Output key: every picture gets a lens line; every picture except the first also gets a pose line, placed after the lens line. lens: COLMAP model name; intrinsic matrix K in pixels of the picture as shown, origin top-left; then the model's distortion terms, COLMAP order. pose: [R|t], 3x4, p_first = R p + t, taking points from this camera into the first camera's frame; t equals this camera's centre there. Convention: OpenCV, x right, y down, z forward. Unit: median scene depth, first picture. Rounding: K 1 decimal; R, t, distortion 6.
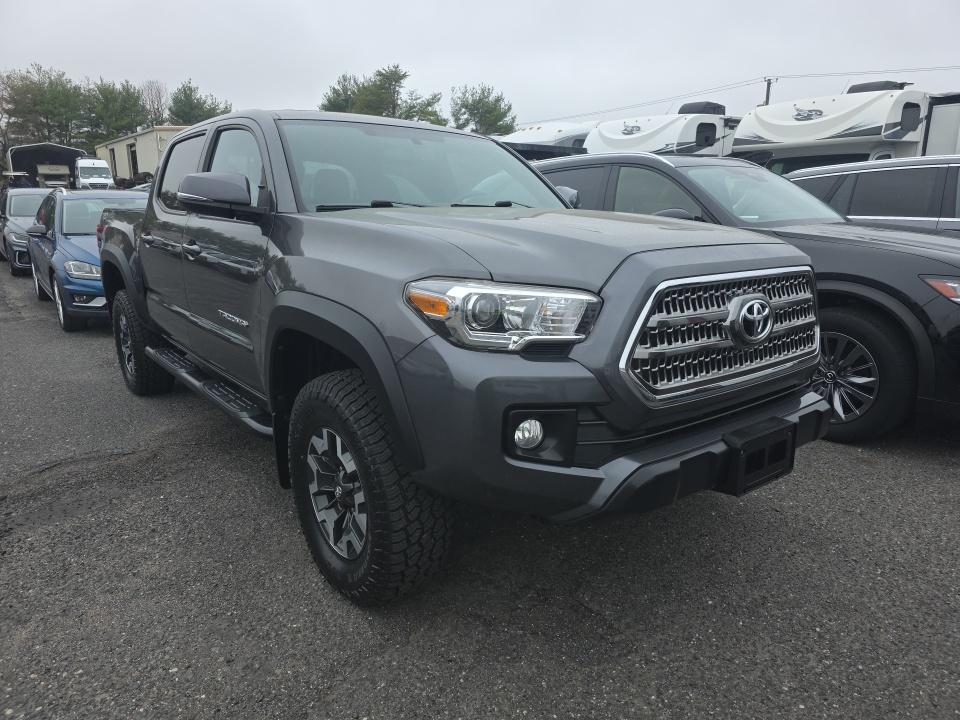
lens RADIAL K [[677.4, 0, 480.0], [0, 677.4, 360.0], [0, 0, 1]] dist [0.055542, -0.049018]
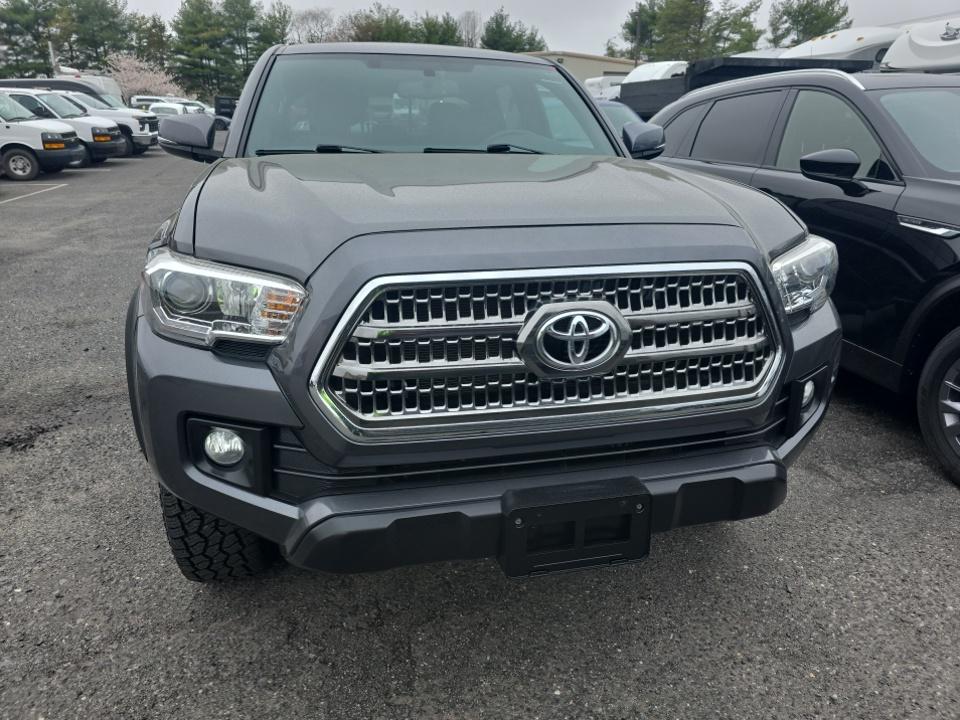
lens RADIAL K [[677.4, 0, 480.0], [0, 677.4, 360.0], [0, 0, 1]] dist [0.055542, -0.049018]
pose [[0.899359, 0.139768, -0.414269, 0.463722], [-0.097689, 0.987810, 0.121194, -0.086251], [0.426158, -0.068528, 0.902049, 0.264532]]
